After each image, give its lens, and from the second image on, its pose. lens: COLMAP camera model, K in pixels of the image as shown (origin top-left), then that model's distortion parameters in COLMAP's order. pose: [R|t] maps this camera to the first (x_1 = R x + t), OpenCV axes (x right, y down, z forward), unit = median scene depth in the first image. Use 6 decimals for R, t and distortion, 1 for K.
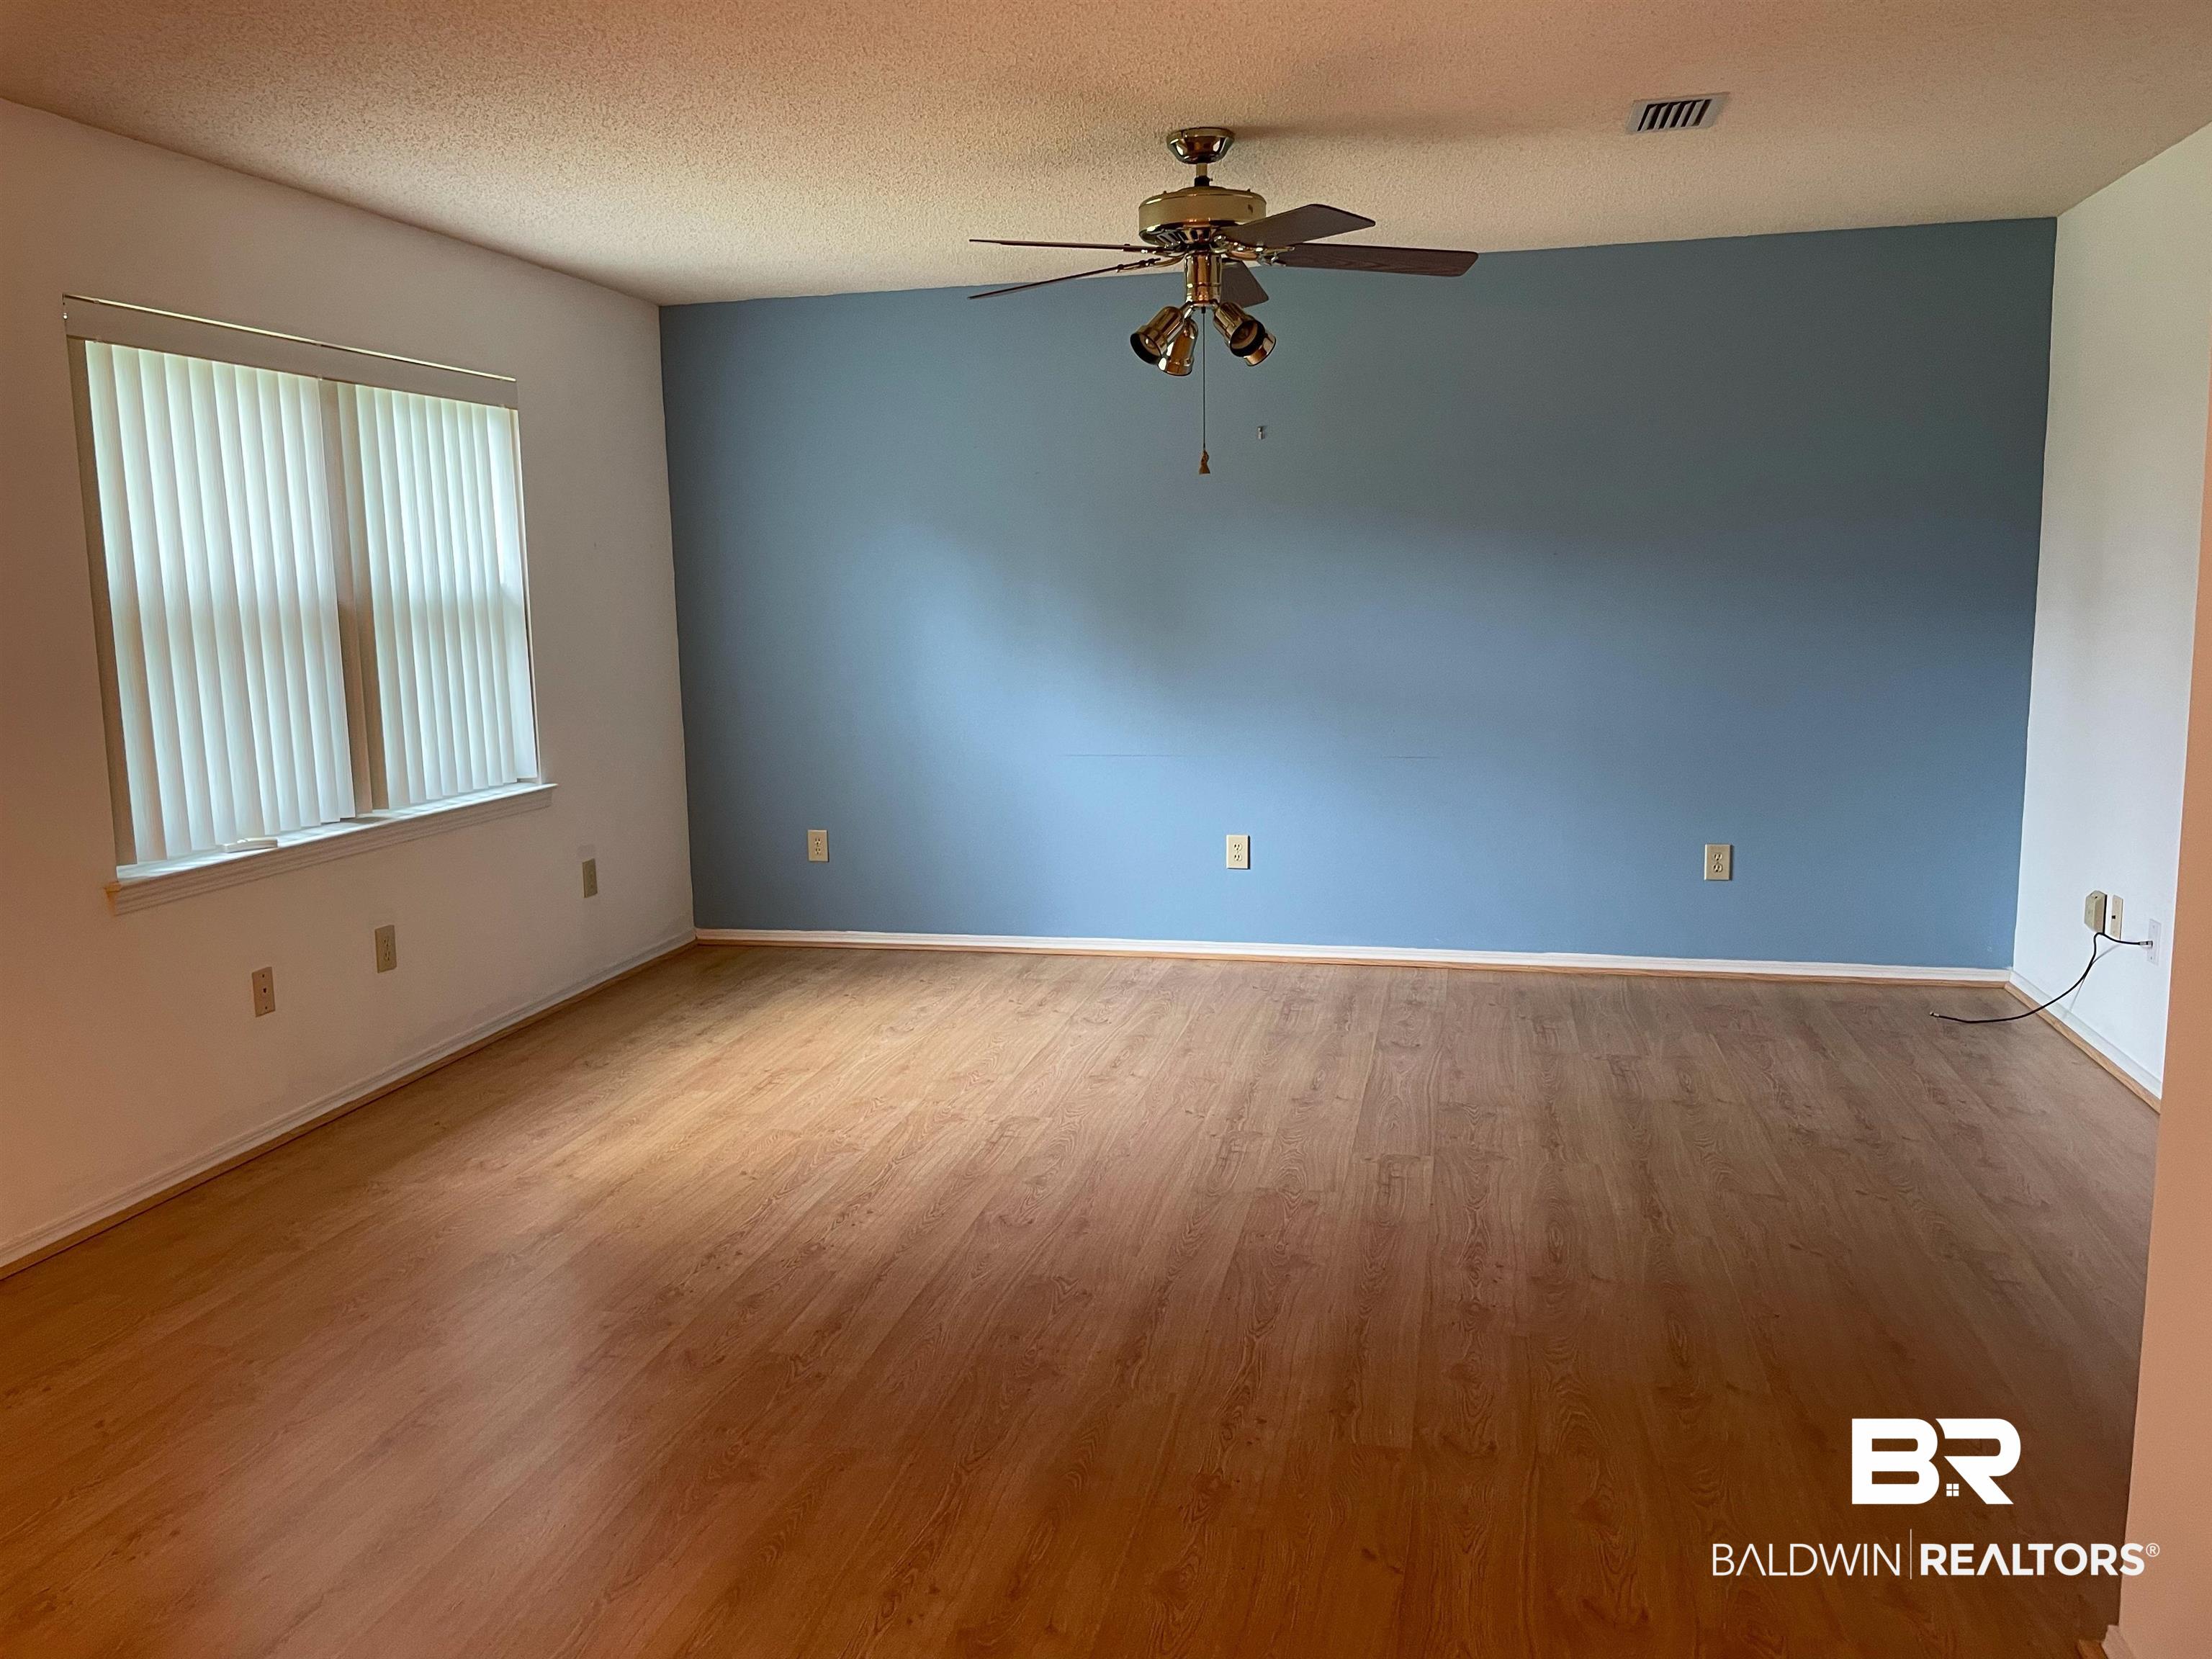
lens RADIAL K [[1700.5, 0, 1081.2], [0, 1700.5, 817.8], [0, 0, 1]] dist [0.095101, -0.125700]
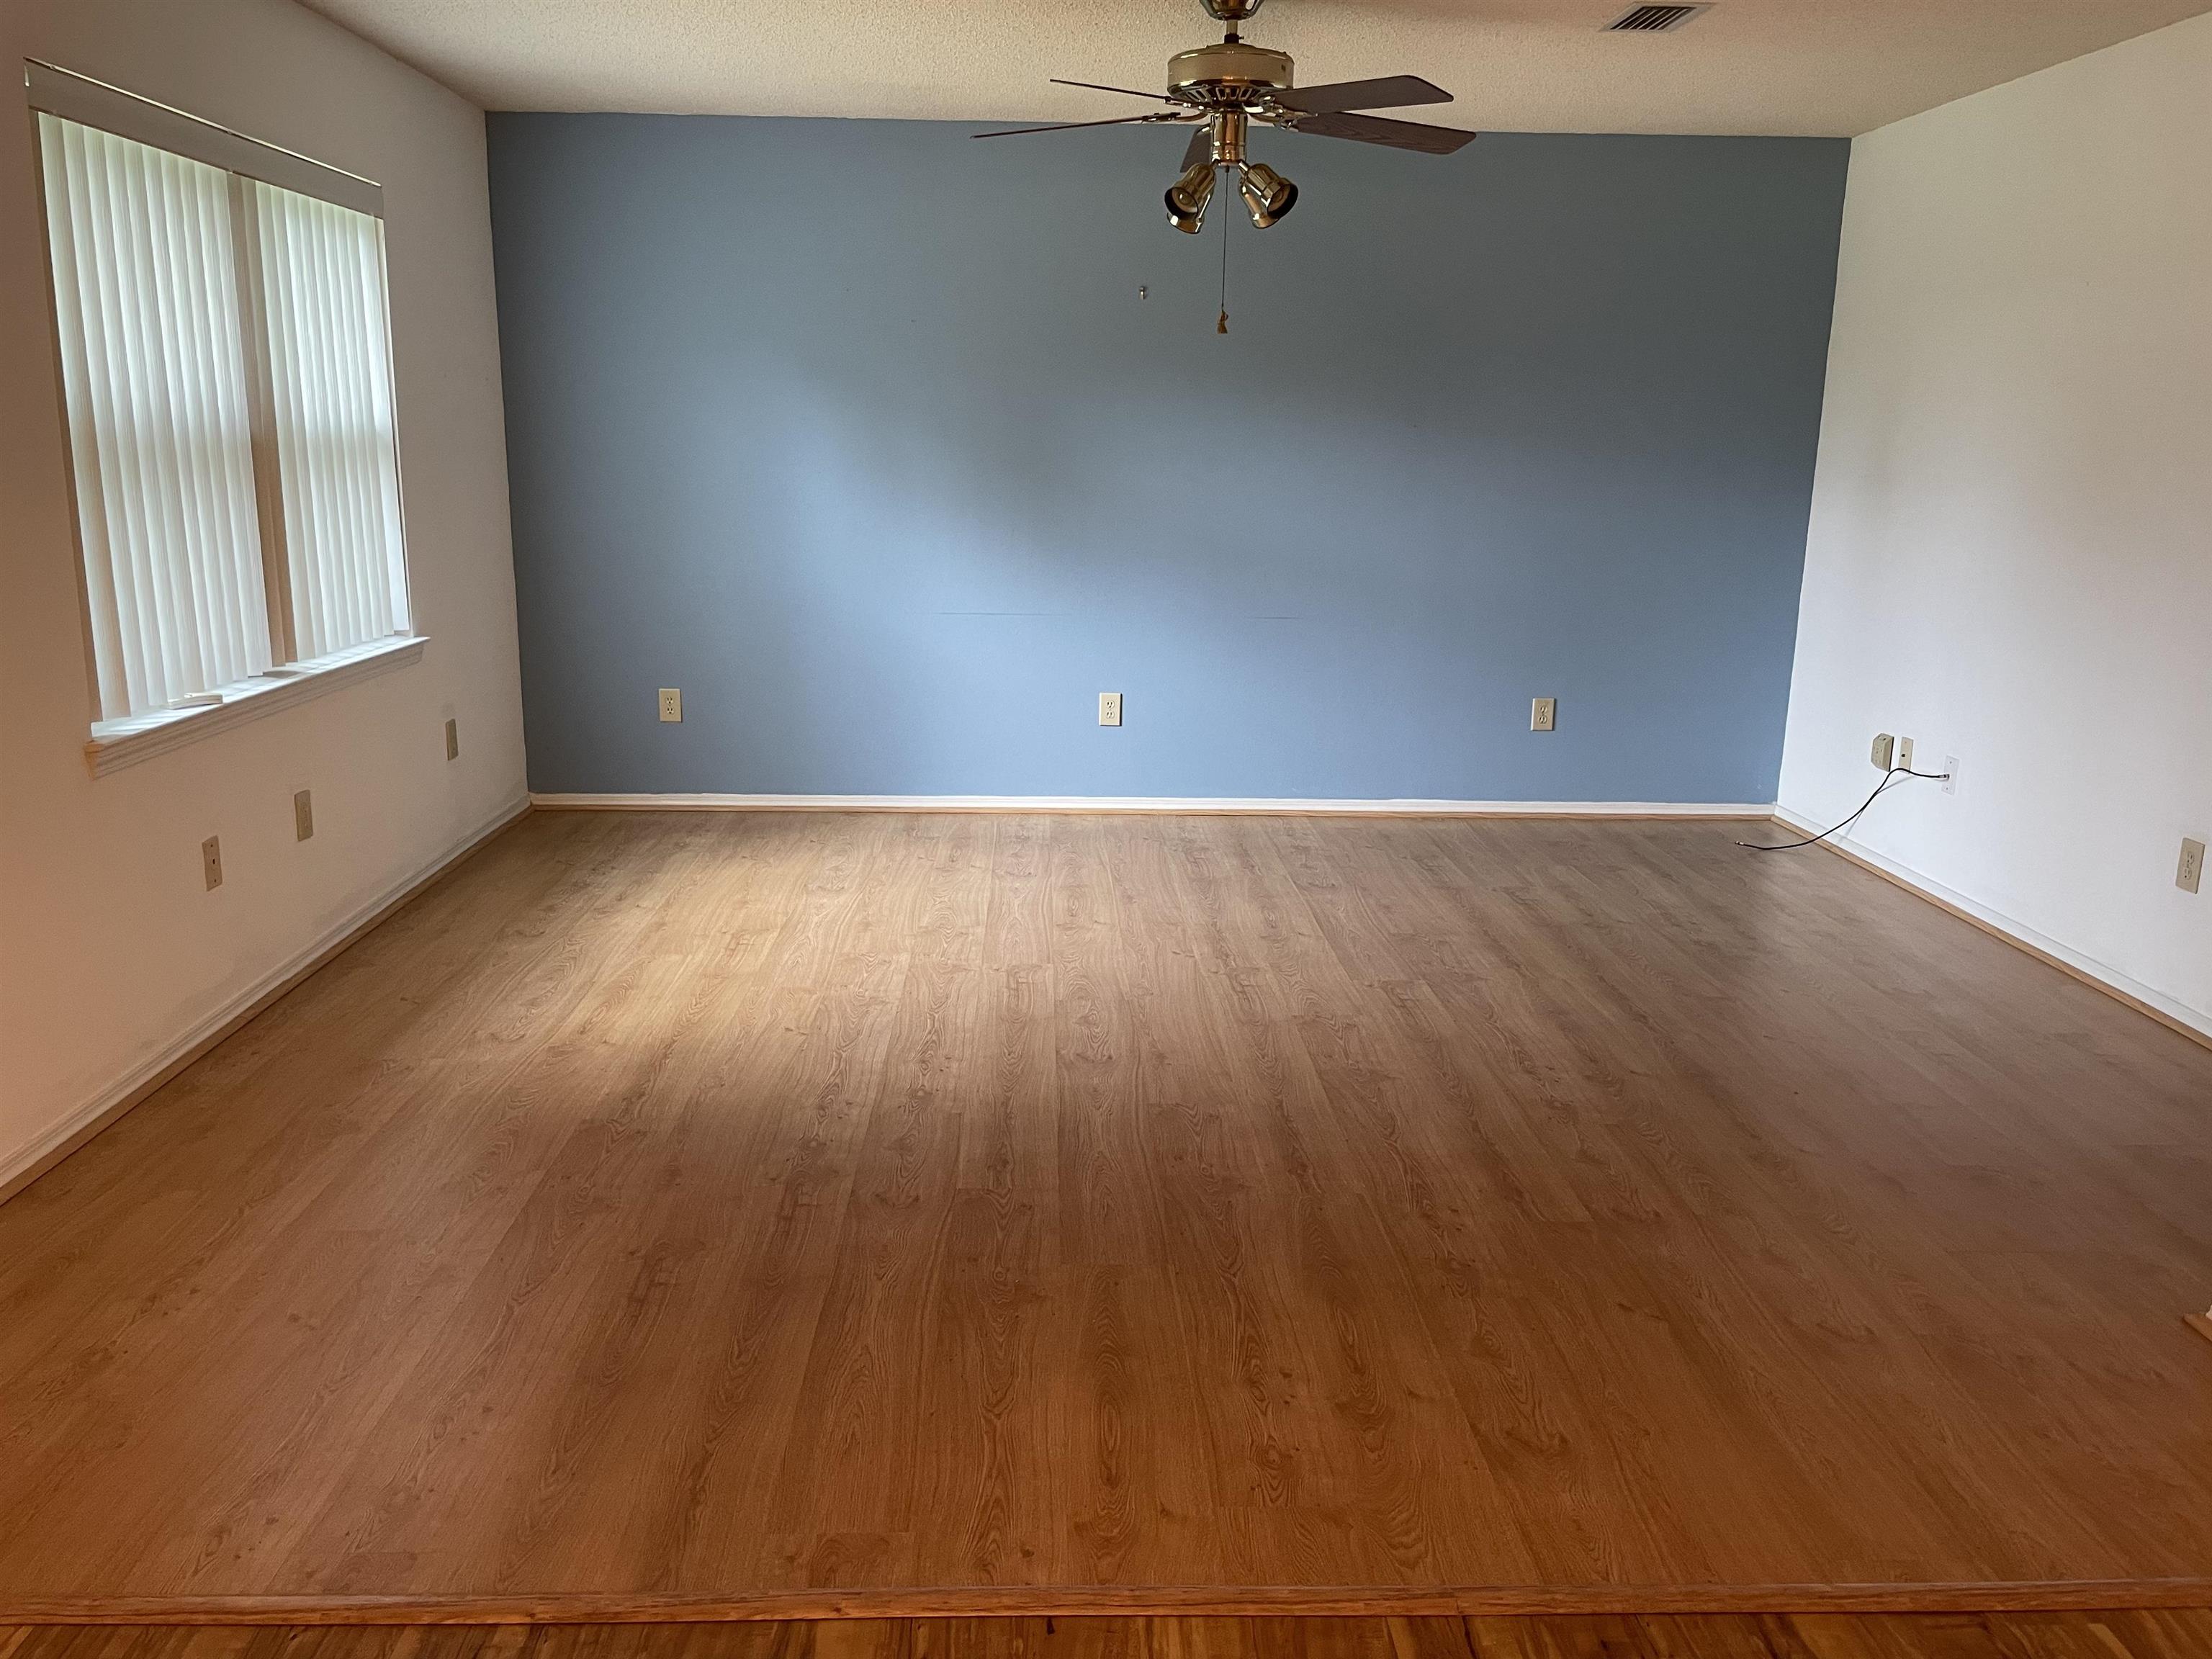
lens RADIAL K [[1700.5, 0, 1081.2], [0, 1700.5, 817.8], [0, 0, 1]] dist [0.095101, -0.125700]
pose [[0.965232, -0.022345, 0.260439, -0.253170], [0.002184, 0.996994, 0.077448, 0.007469], [-0.261387, -0.074186, 0.962379, 0.009996]]
